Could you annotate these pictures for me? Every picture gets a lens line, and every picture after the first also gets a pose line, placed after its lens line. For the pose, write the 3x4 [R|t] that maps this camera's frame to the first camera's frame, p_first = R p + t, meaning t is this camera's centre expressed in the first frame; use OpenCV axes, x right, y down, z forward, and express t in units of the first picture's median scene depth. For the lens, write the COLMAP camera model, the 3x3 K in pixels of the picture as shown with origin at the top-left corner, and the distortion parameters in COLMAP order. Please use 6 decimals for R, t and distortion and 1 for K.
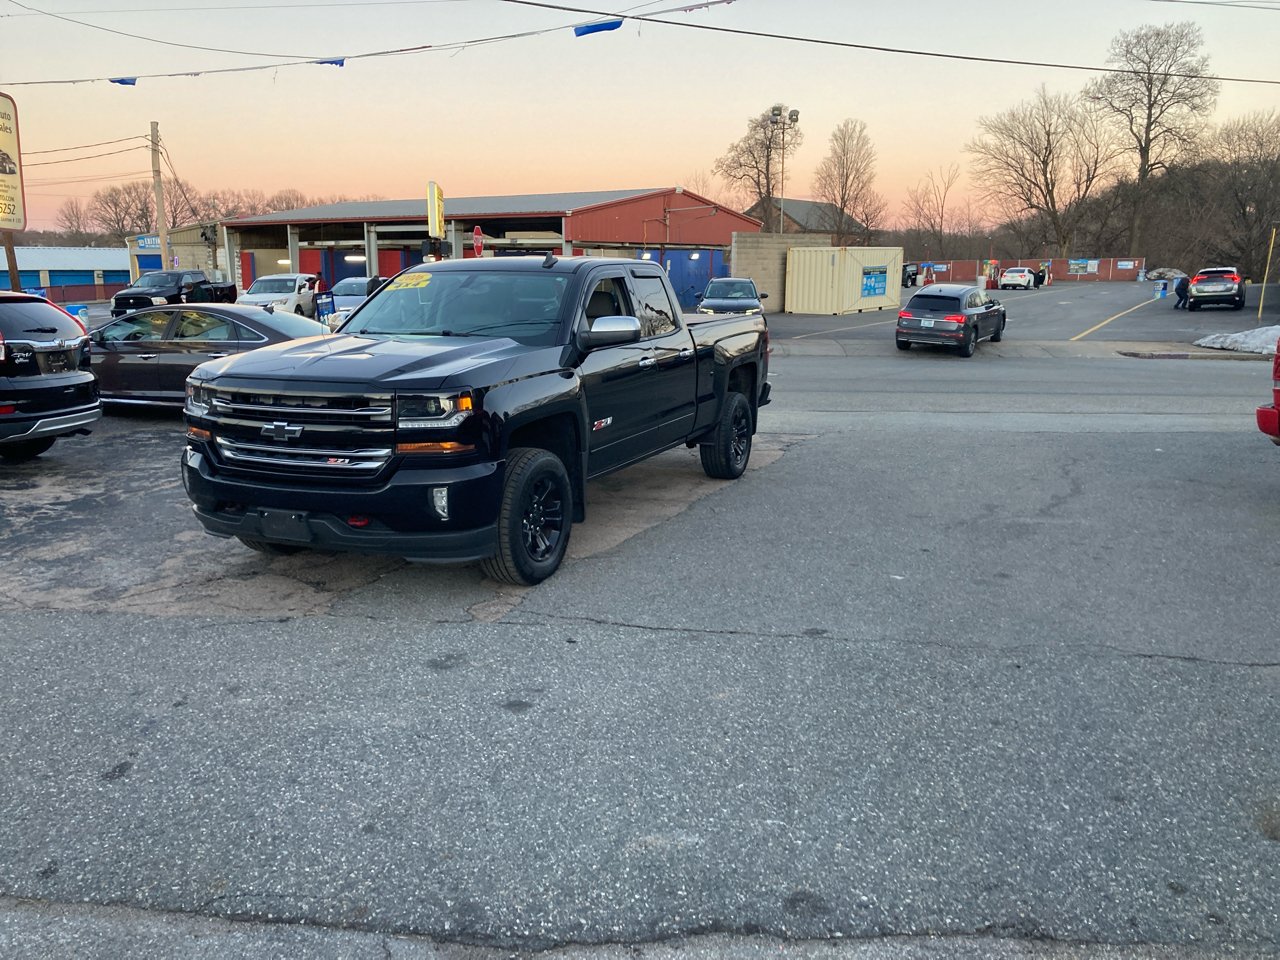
lens RADIAL K [[1041.0, 0, 634.9], [0, 1041.0, 481.0], [0, 0, 1]] dist [0.026052, -0.016753]
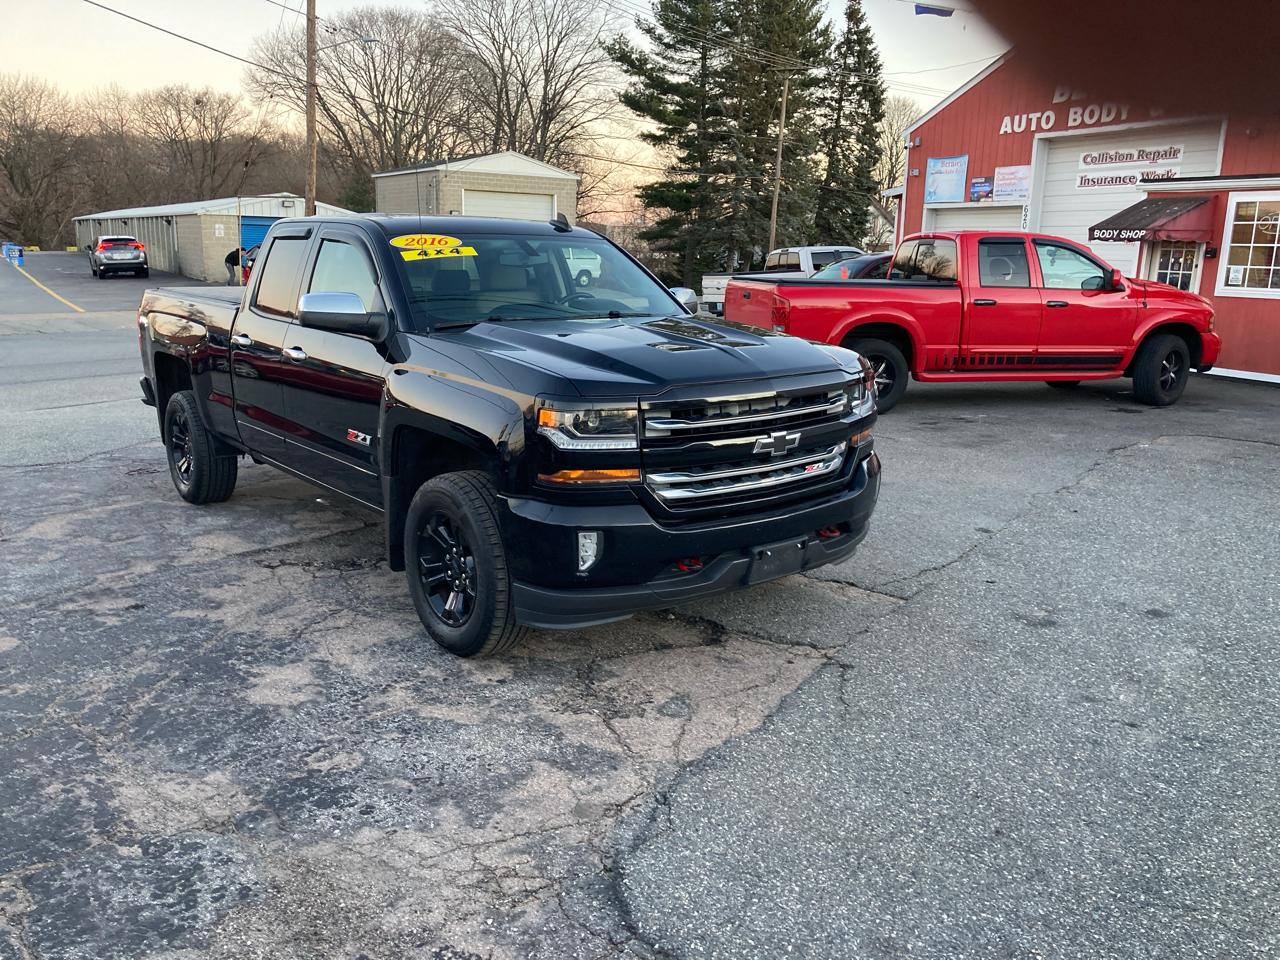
lens RADIAL K [[1041.0, 0, 646.8], [0, 1041.0, 488.3], [0, 0, 1]] dist [0.026052, -0.016753]
pose [[0.452725, -0.189756, 0.871225, -0.203662], [0.157533, 0.978744, 0.131313, -0.025247], [-0.877623, 0.077798, 0.472995, 0.137310]]
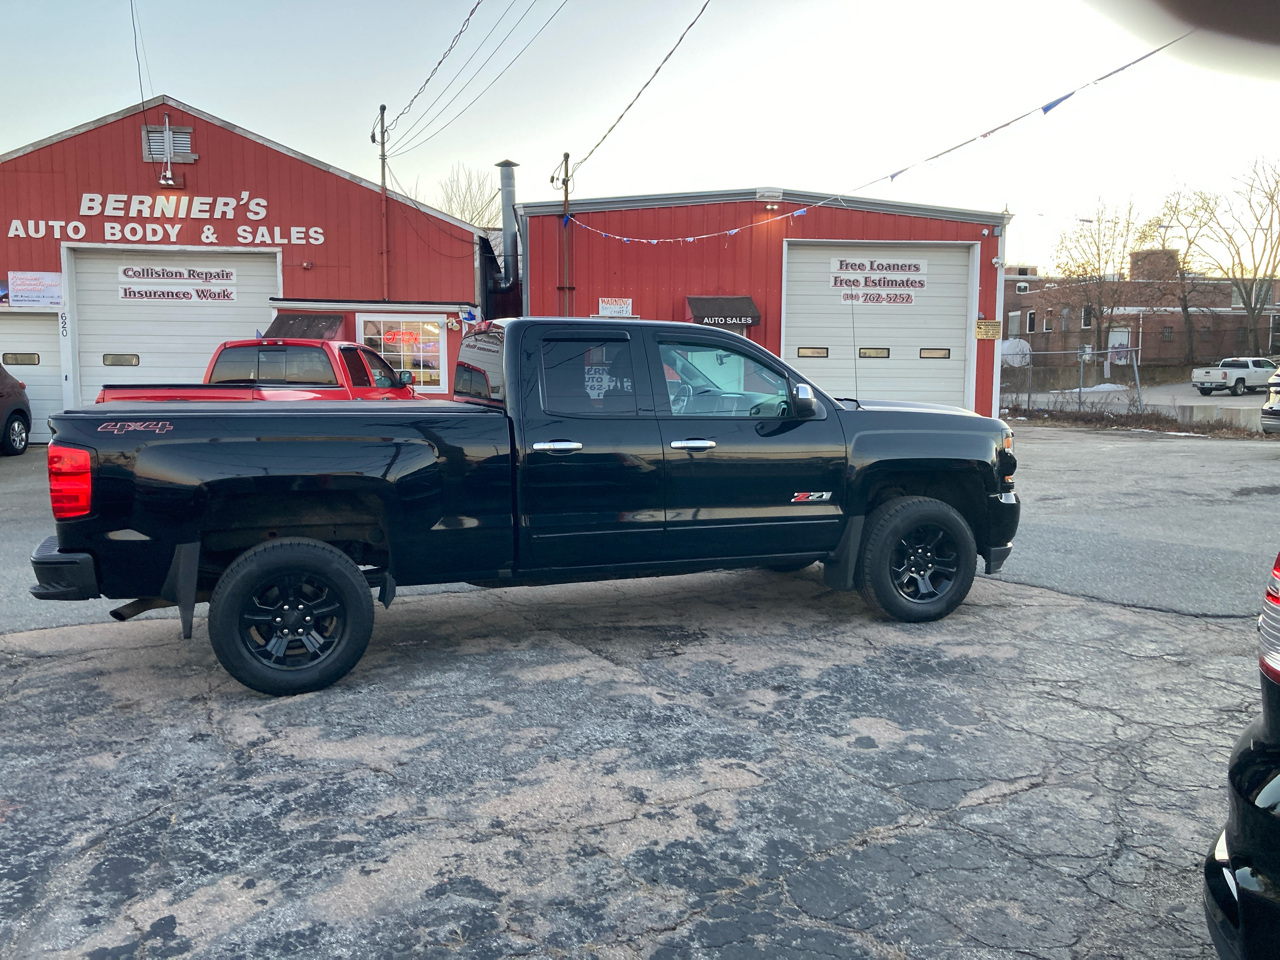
lens RADIAL K [[1041.0, 0, 643.8], [0, 1041.0, 488.8], [0, 0, 1]] dist [0.026052, -0.016753]
pose [[-0.682945, -0.078662, 0.726222, -0.205920], [0.143932, 0.960203, 0.239361, -0.076881], [-0.716149, 0.267997, -0.644444, 0.425446]]
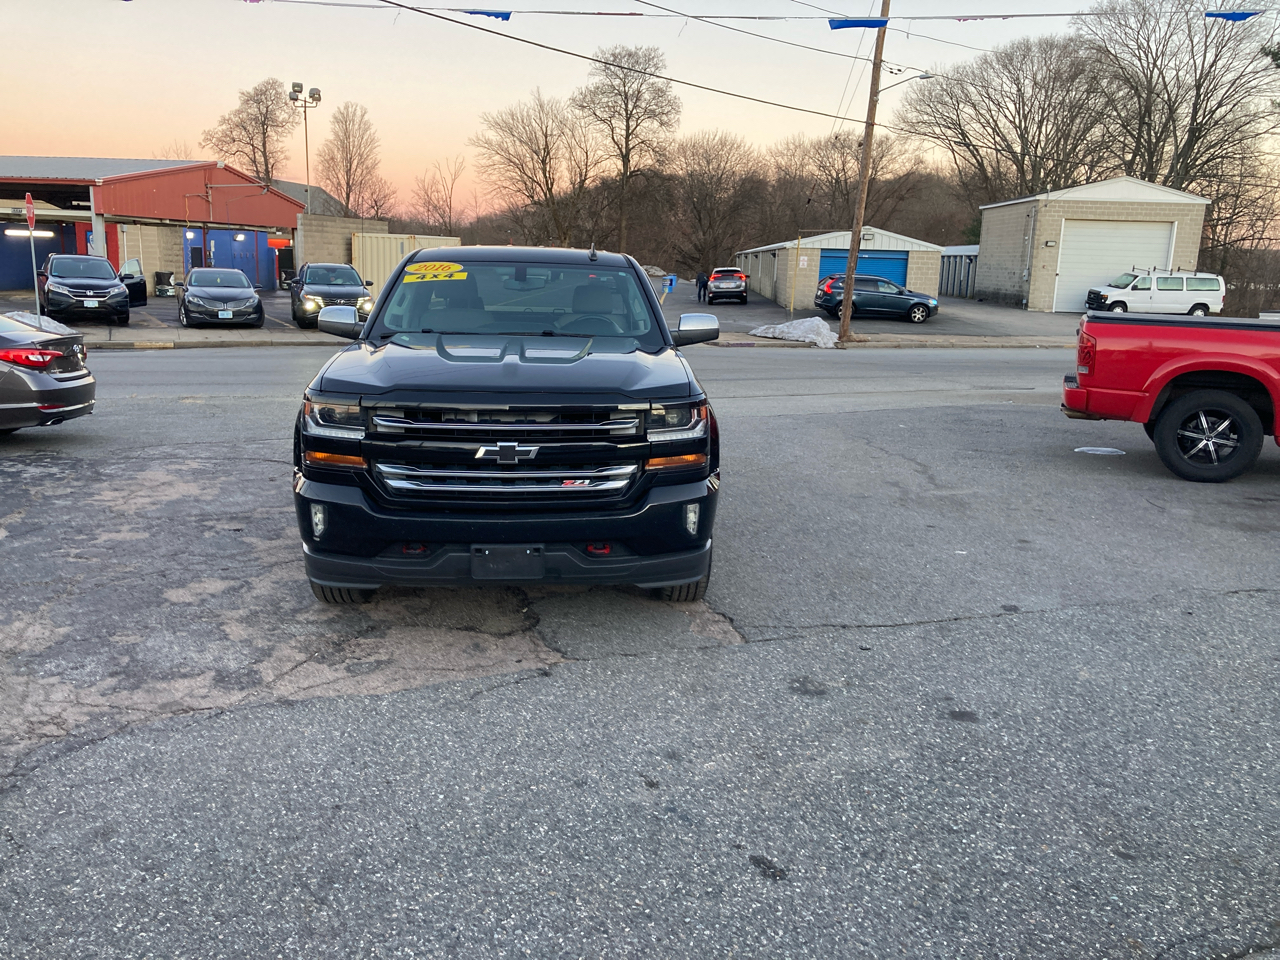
lens RADIAL K [[1041.0, 0, 640.9], [0, 1041.0, 481.1], [0, 0, 1]] dist [0.026052, -0.016753]
pose [[0.881995, -0.070638, 0.465934, -0.121310], [0.065300, 0.997484, 0.027613, -0.007800], [-0.466712, 0.006072, 0.884388, 0.039233]]
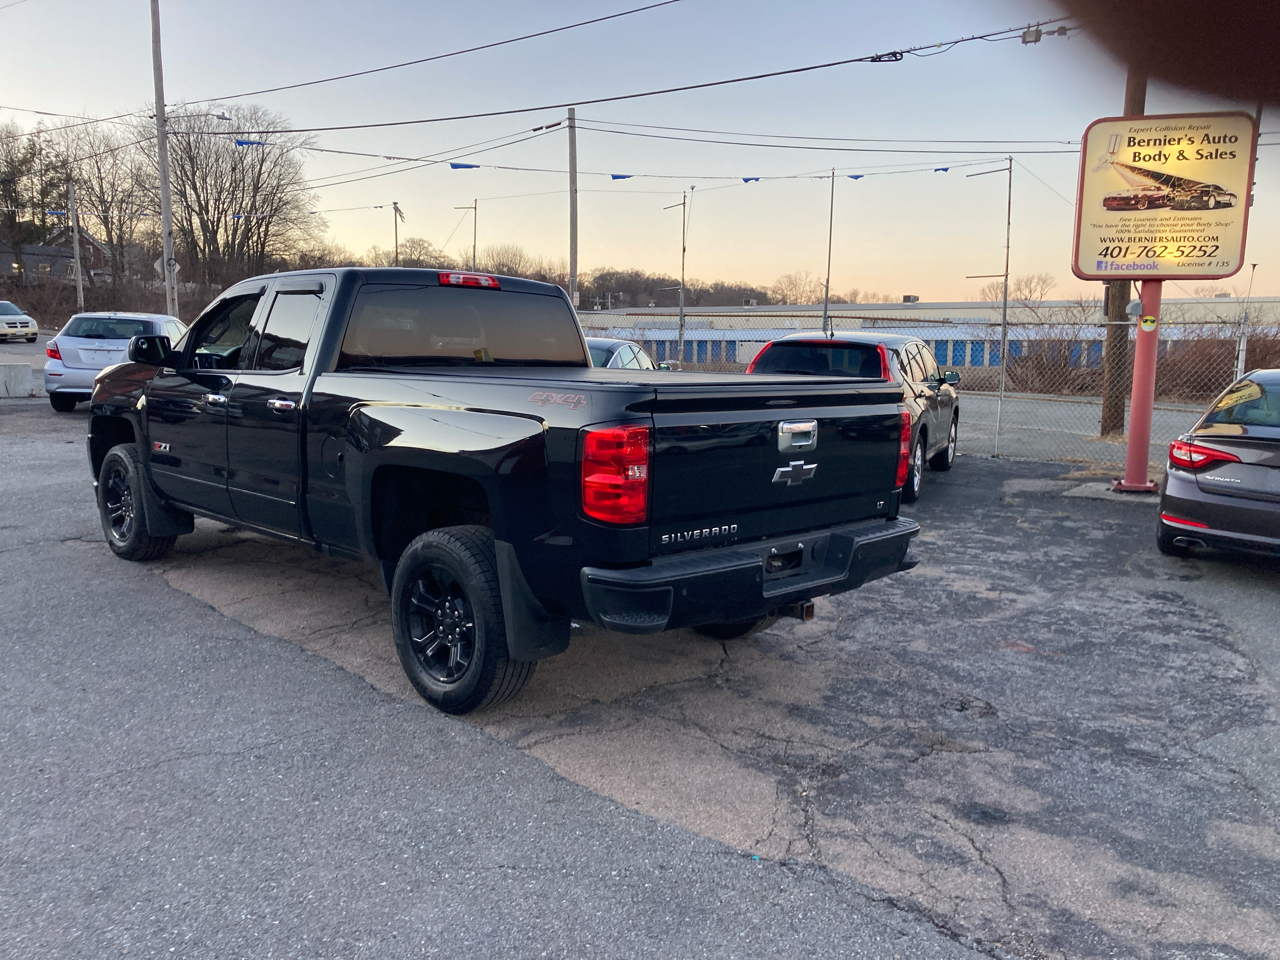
lens RADIAL K [[1041.0, 0, 646.3], [0, 1041.0, 486.7], [0, 0, 1]] dist [0.026052, -0.016753]
pose [[-0.370985, 0.123669, -0.920367, 0.161563], [-0.198184, 0.957716, 0.208572, -0.072230], [0.907245, 0.259779, -0.330790, 0.403875]]
